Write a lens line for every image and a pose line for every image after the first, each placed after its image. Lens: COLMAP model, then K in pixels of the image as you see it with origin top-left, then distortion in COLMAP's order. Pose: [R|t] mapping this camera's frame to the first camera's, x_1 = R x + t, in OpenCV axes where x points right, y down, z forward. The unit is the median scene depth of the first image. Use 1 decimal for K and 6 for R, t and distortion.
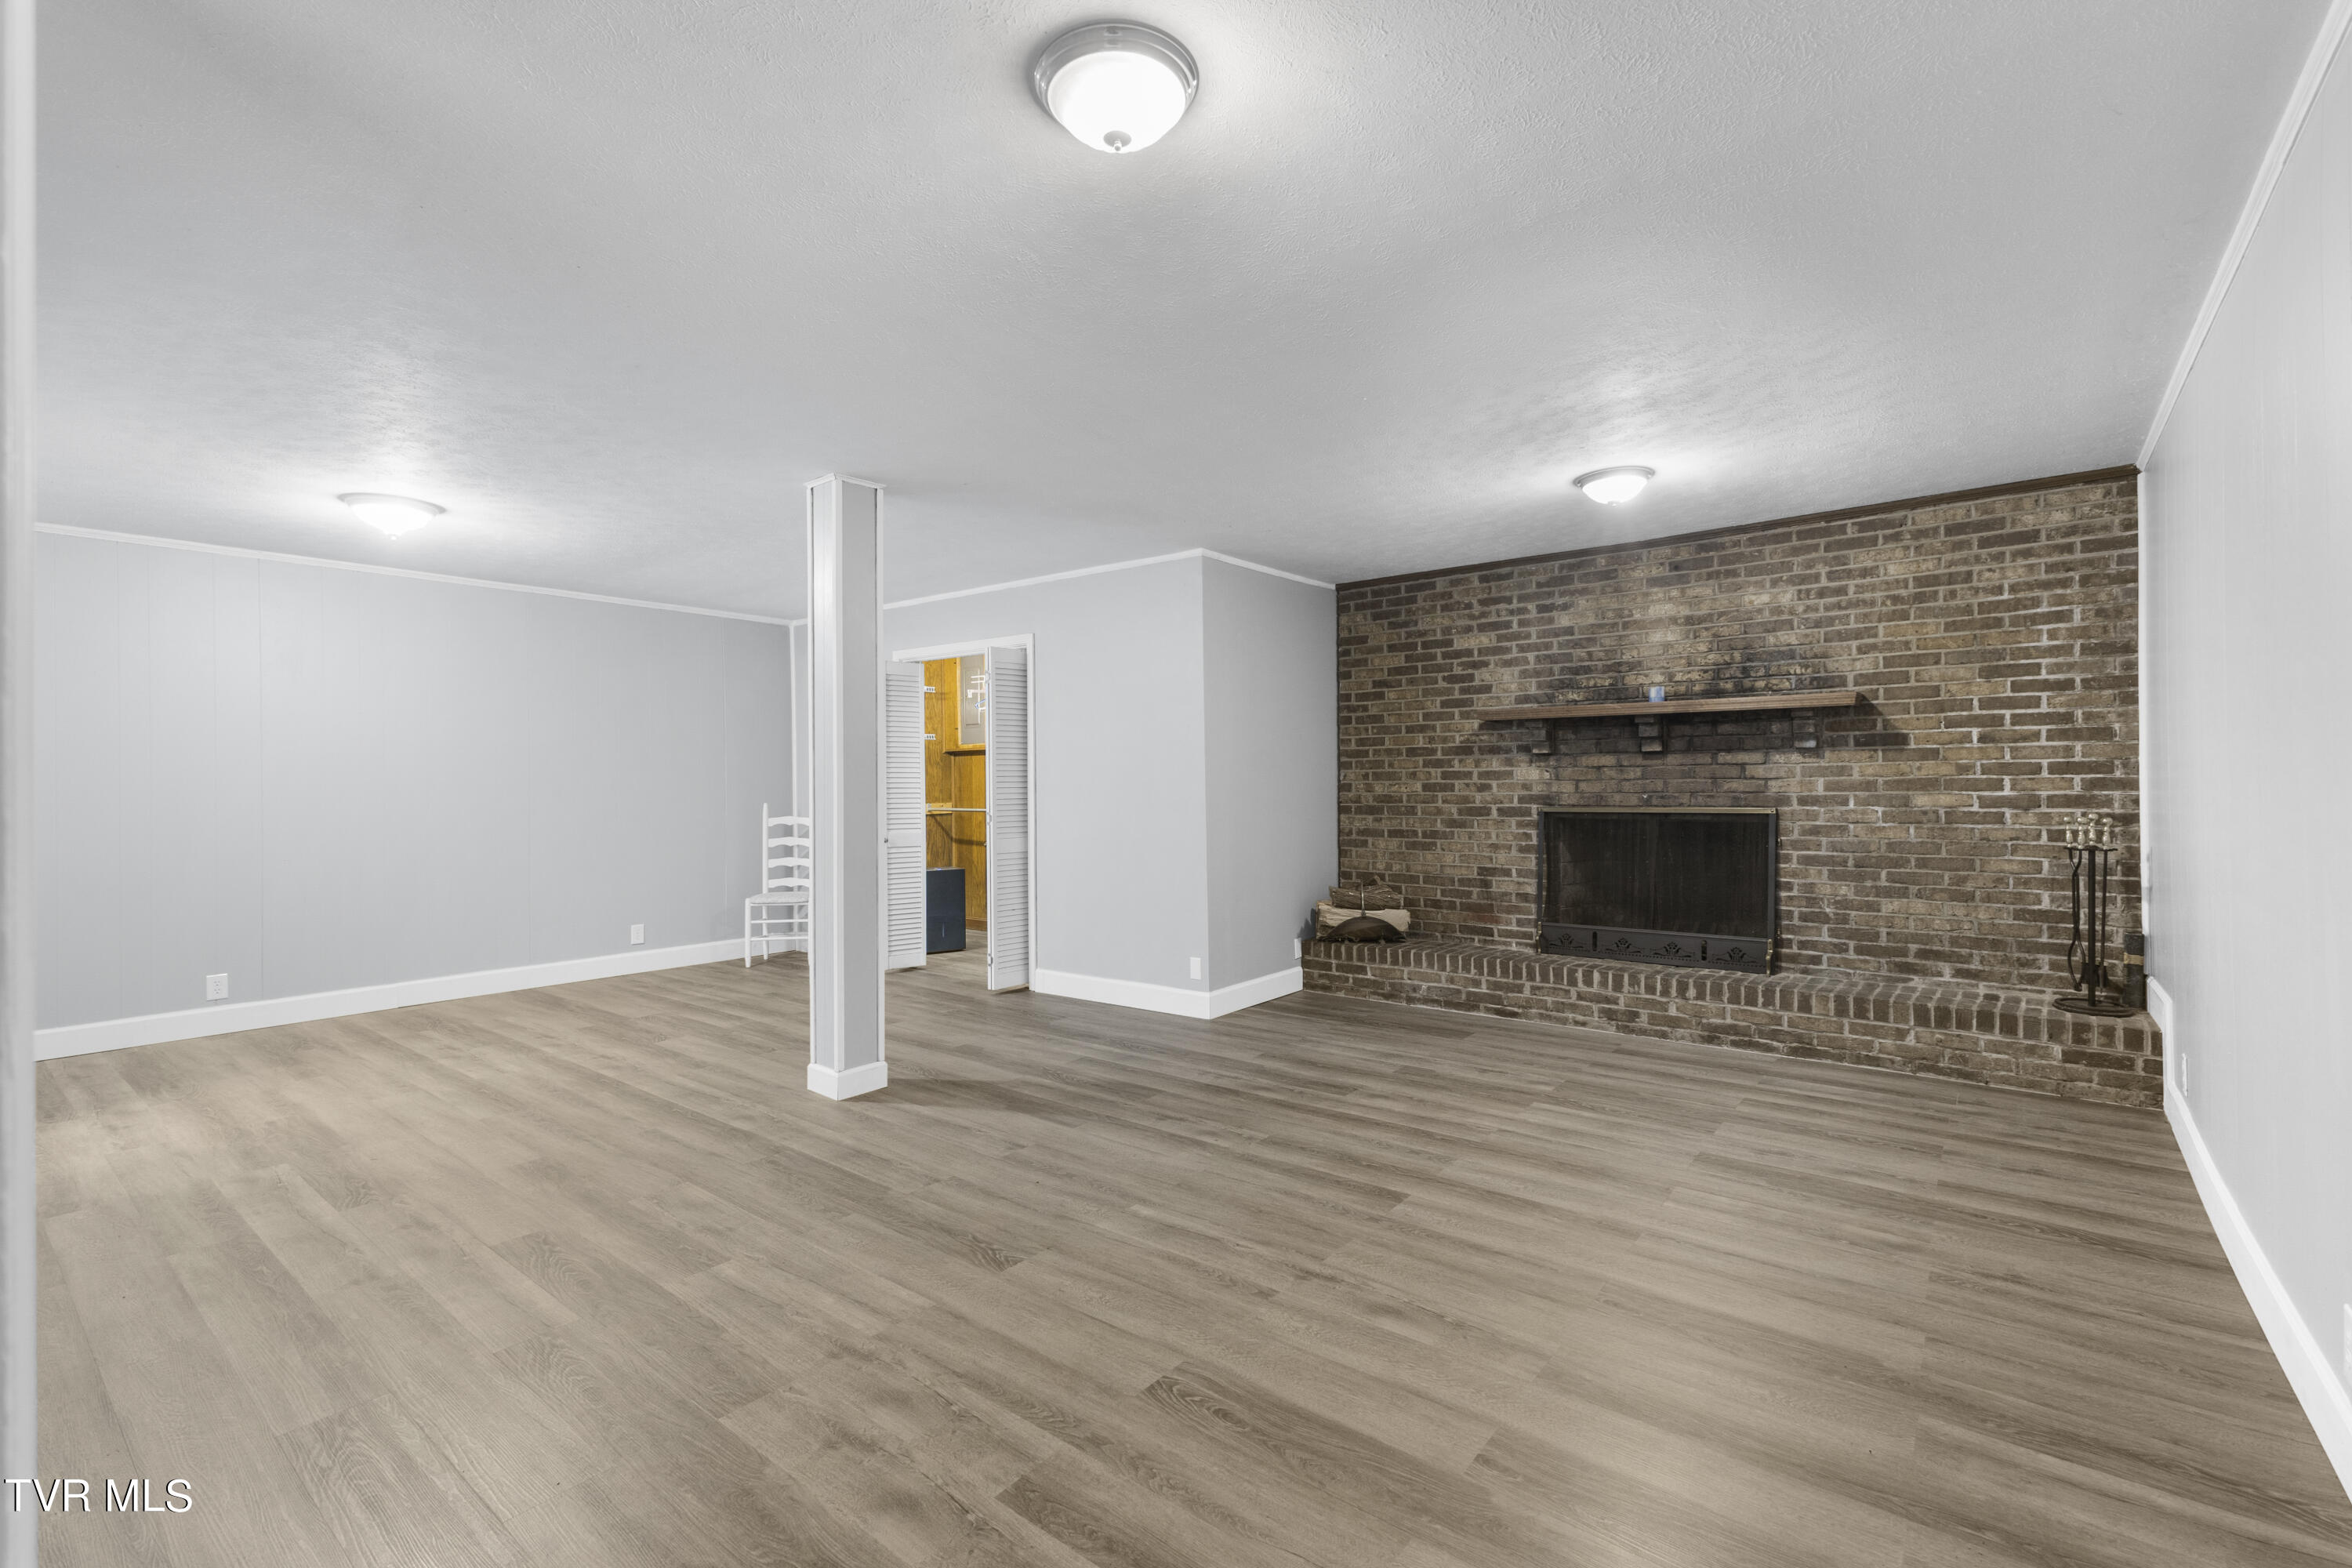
lens RADIAL K [[1029.2, 0, 1176.0], [0, 1029.2, 773.4], [0, 0, 1]] dist [0.011423, -0.000507]
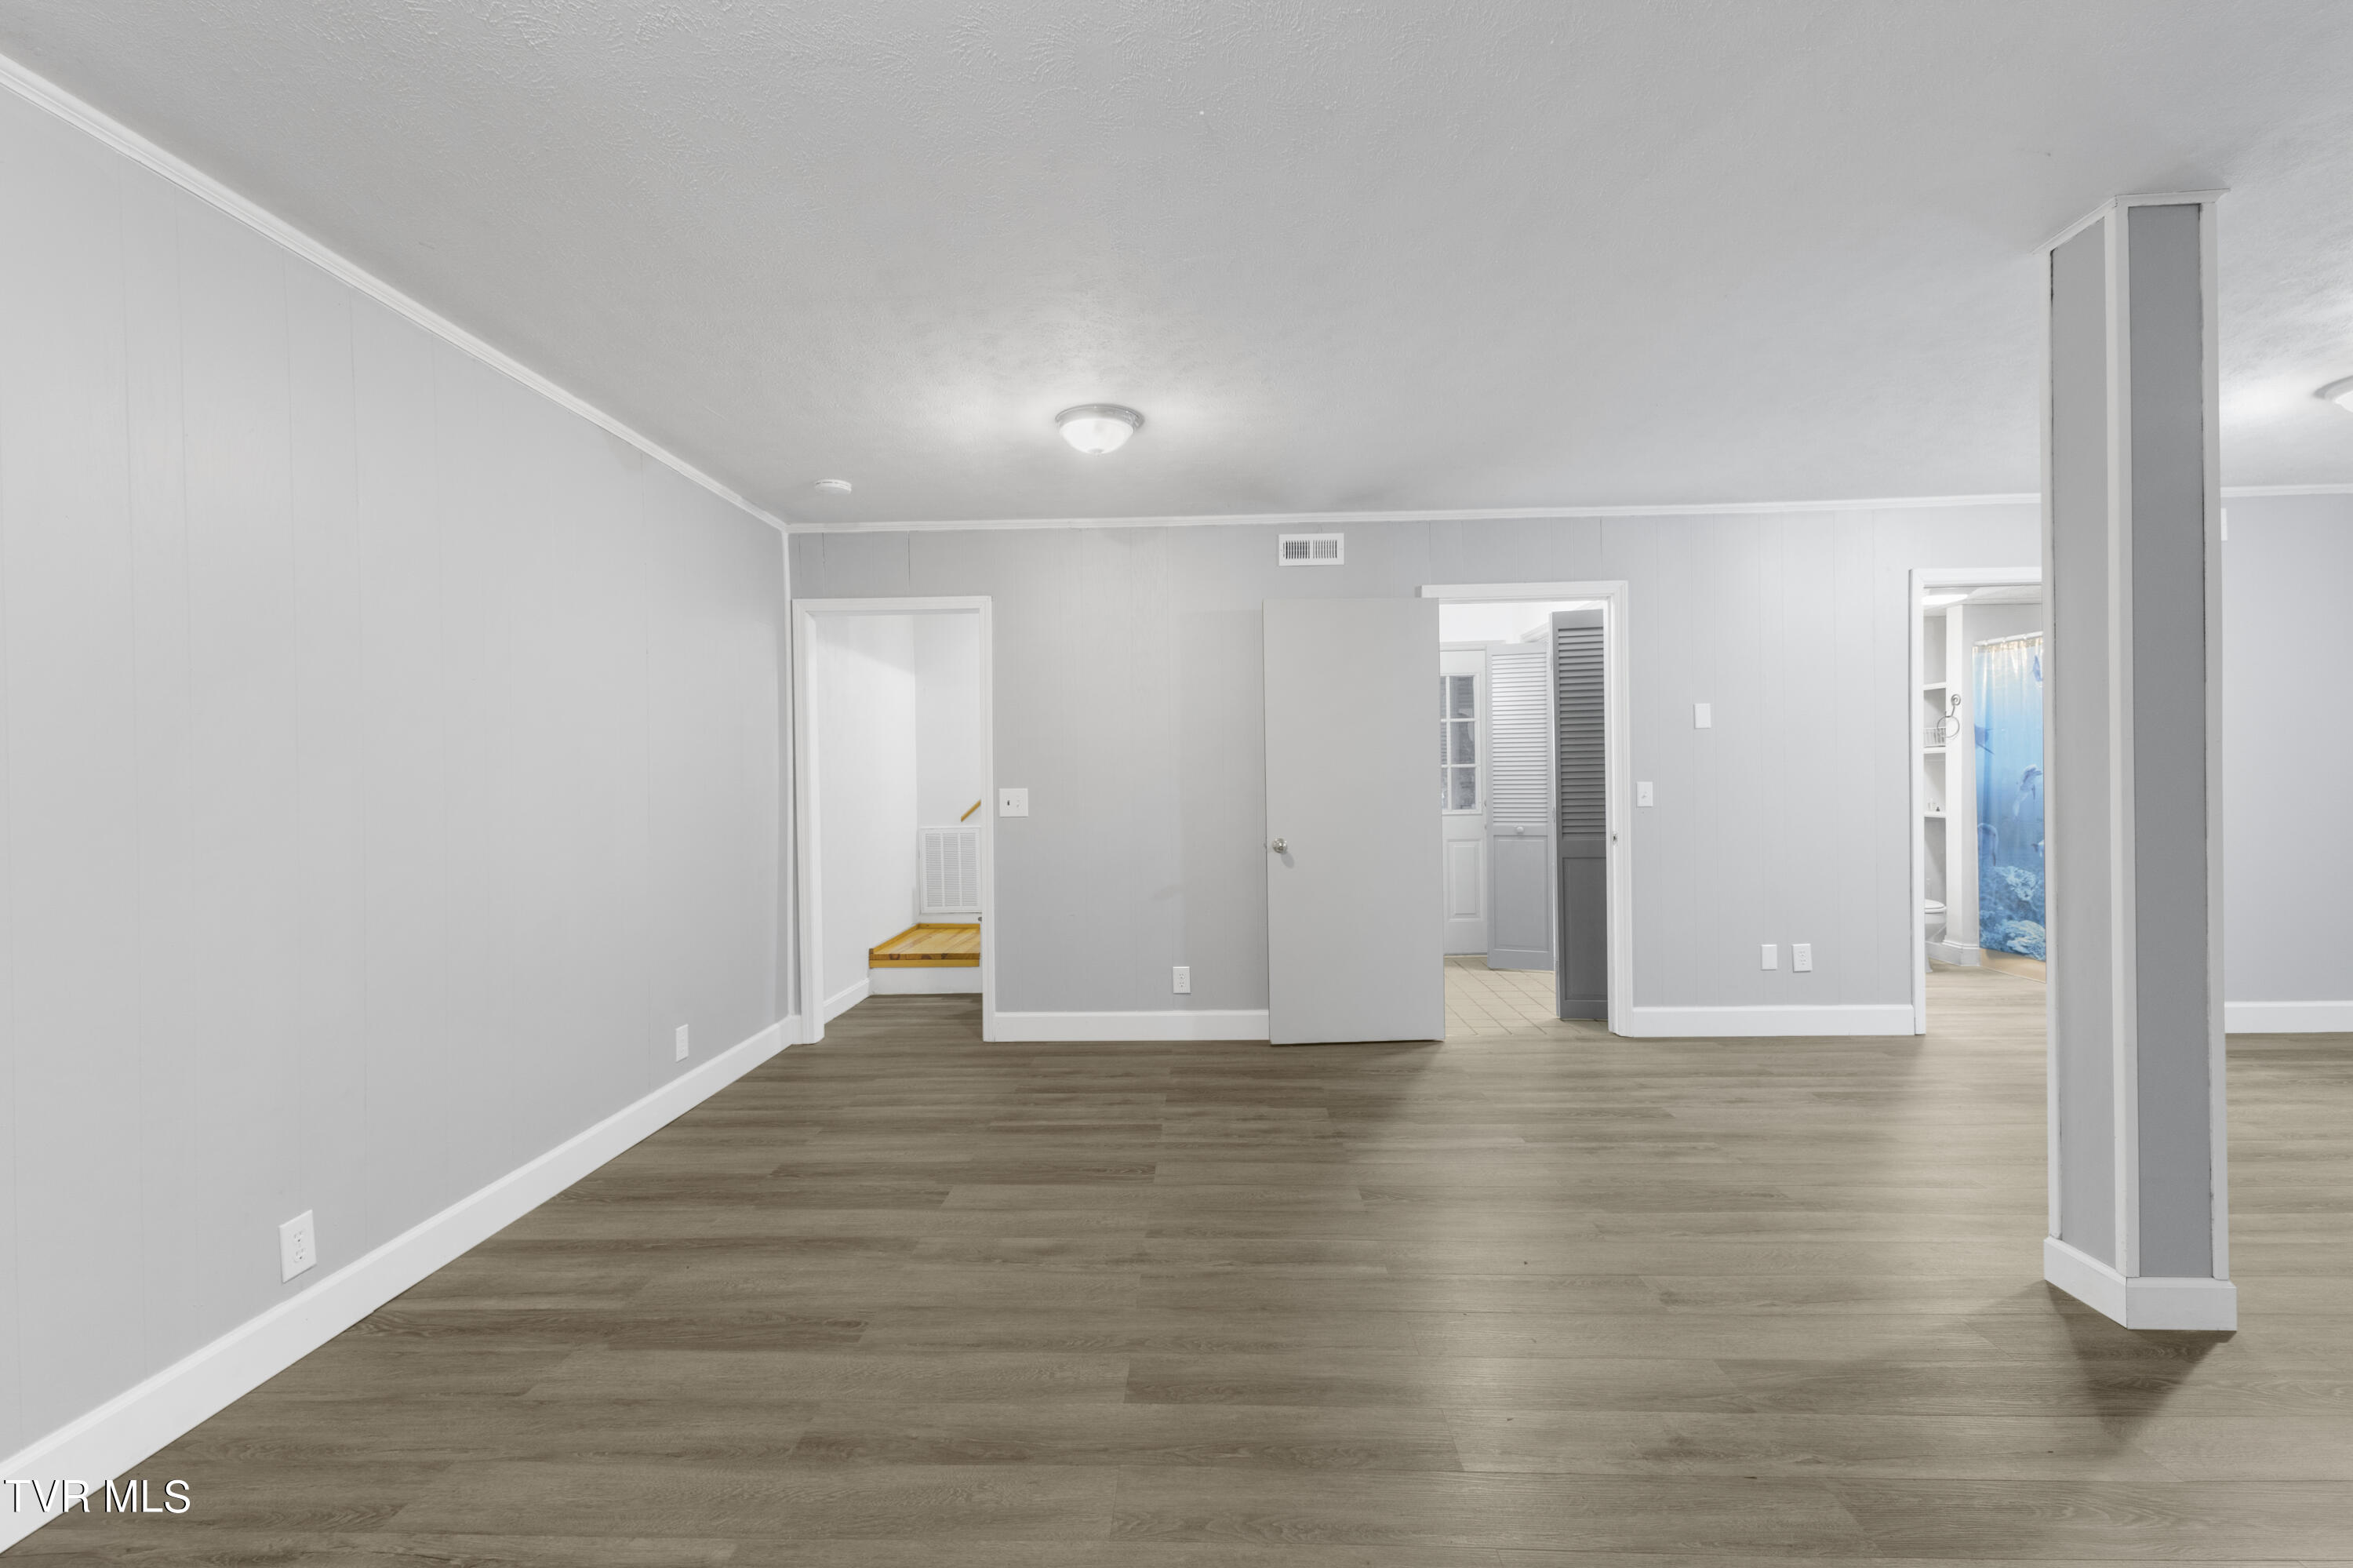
lens RADIAL K [[1029.7, 0, 1176.5], [0, 1029.7, 773.4], [0, 0, 1]] dist [0.011423, -0.000507]
pose [[-0.804578, 0.019237, -0.593535, 0.418949], [0.027604, 0.999606, -0.005021, 0.004306], [0.593205, -0.020424, -0.804792, 1.112361]]
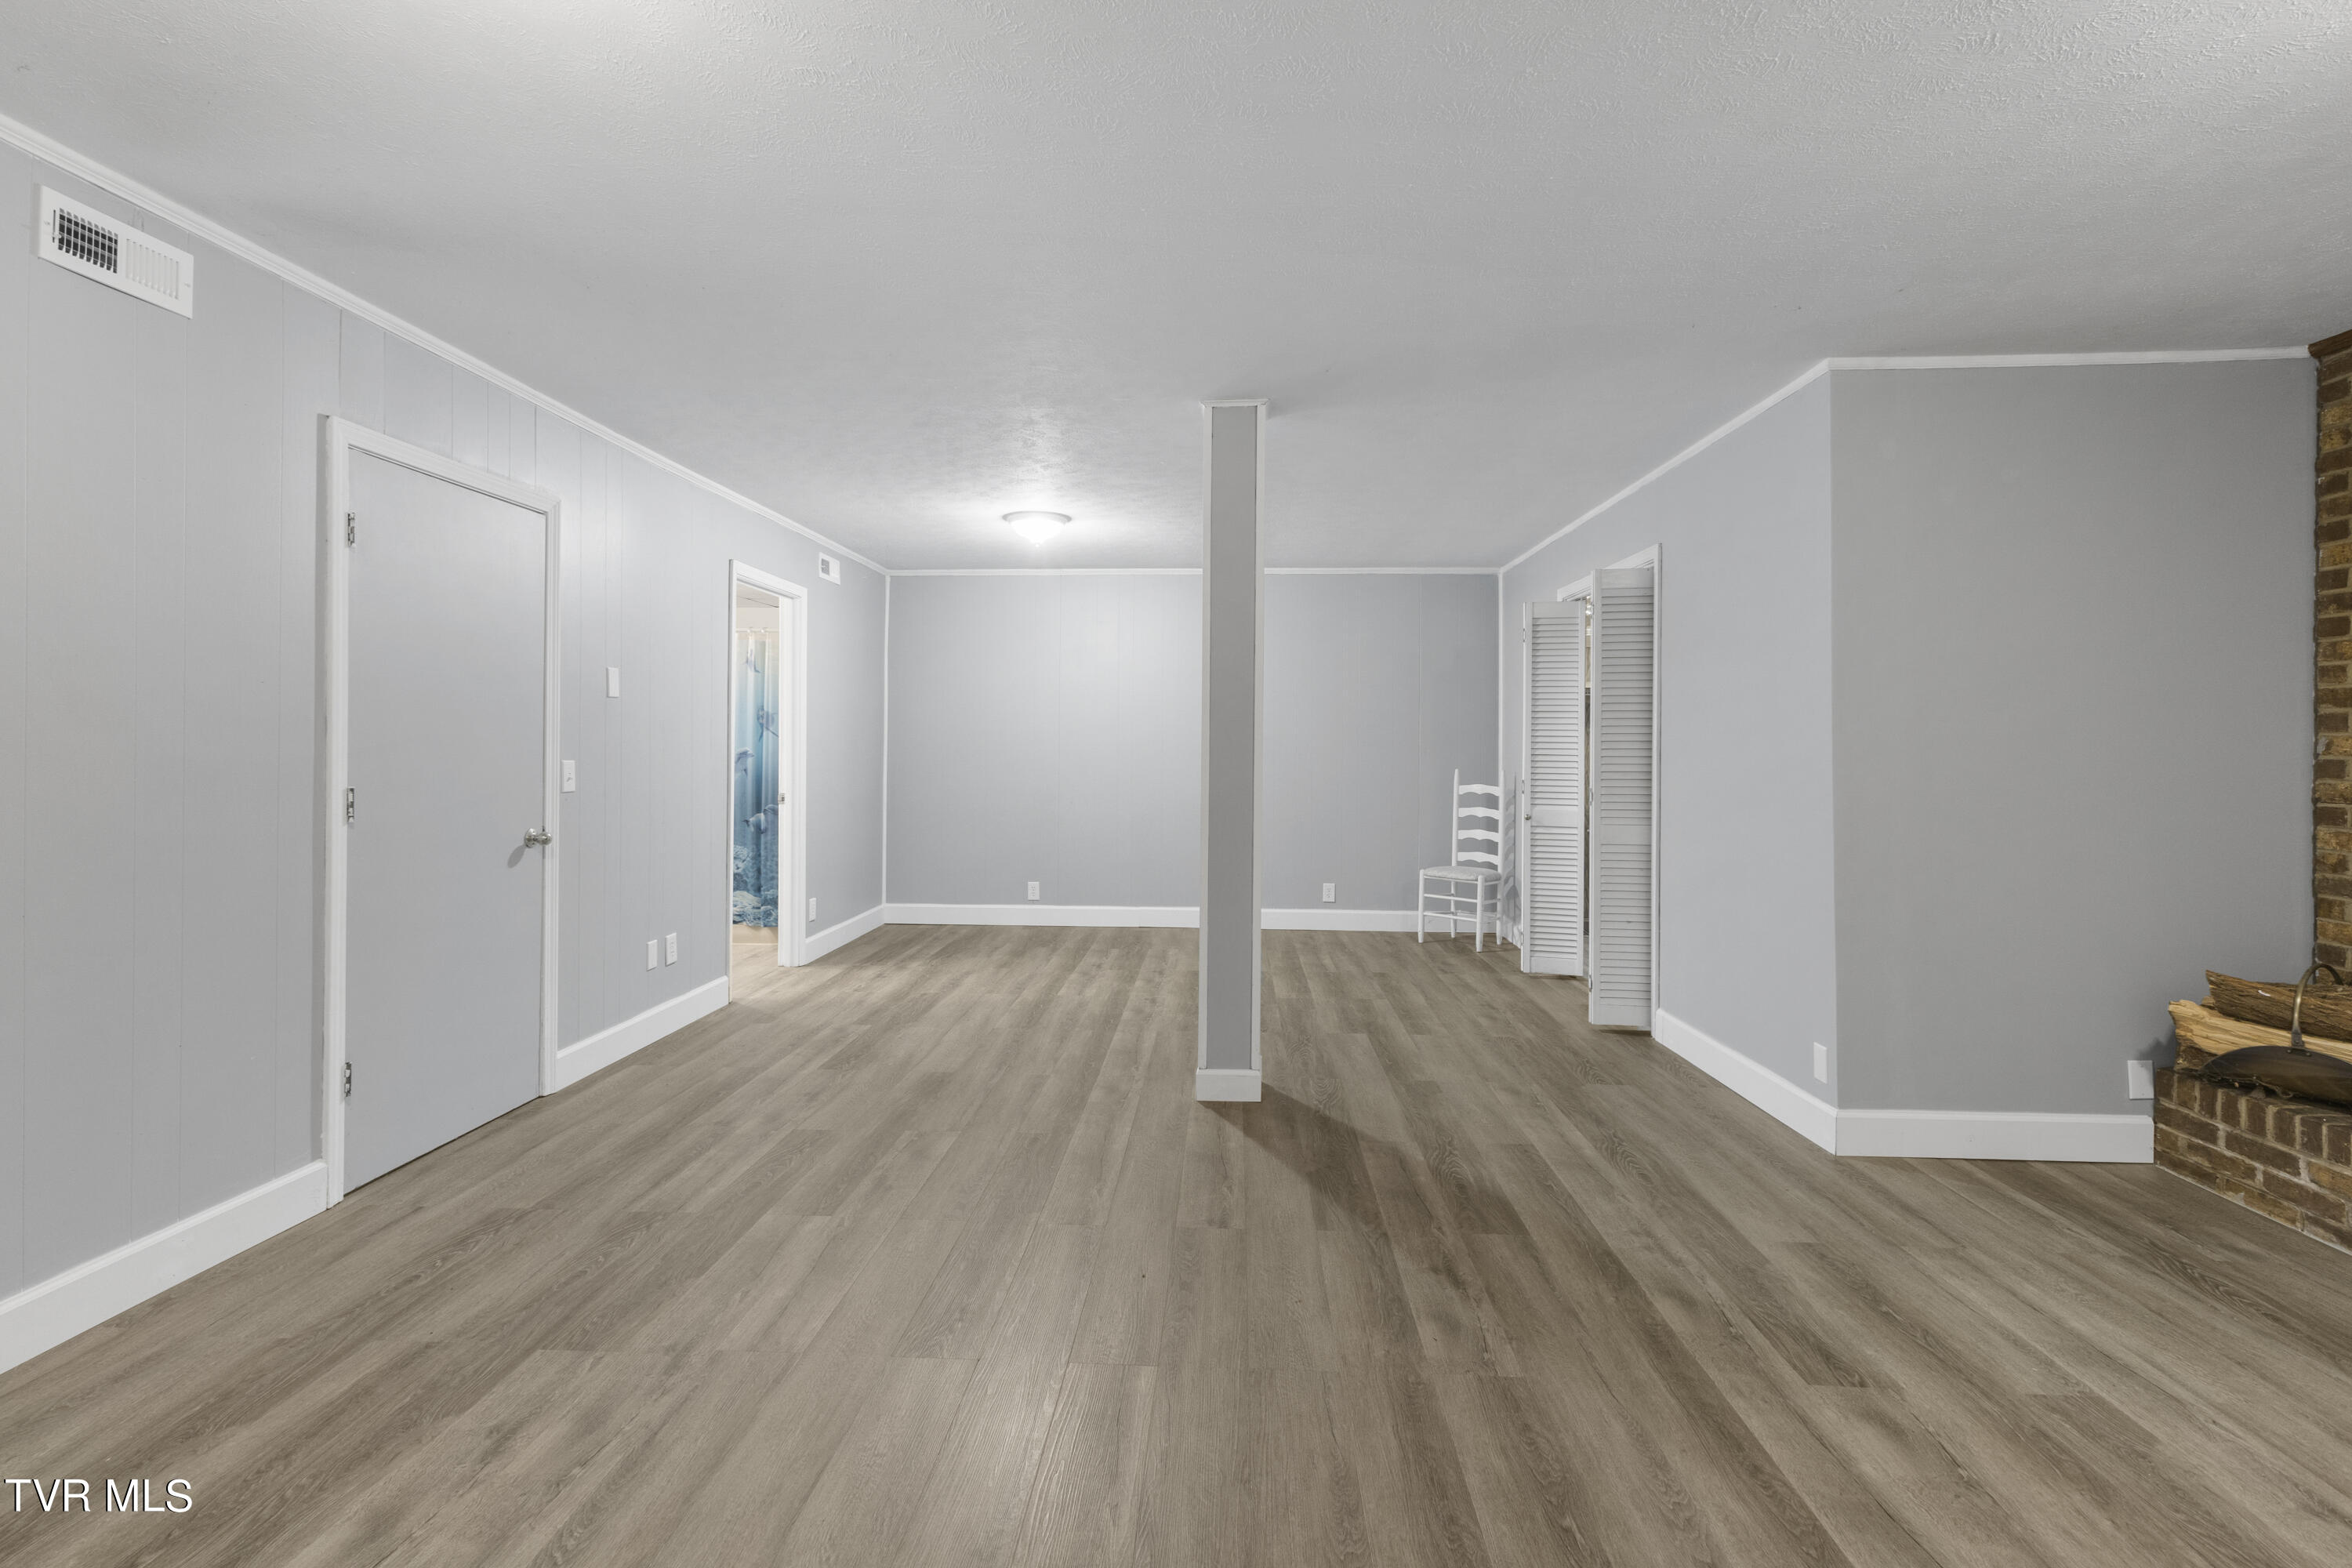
lens RADIAL K [[1037.6, 0, 1176.4], [0, 1037.6, 740.9], [0, 0, 1]] dist [0.009525, -0.000579]
pose [[0.578637, 0.004437, -0.815573, 0.371464], [-0.002292, 0.999990, 0.003814, 0.000096], [0.815582, -0.000338, 0.578641, 0.427941]]
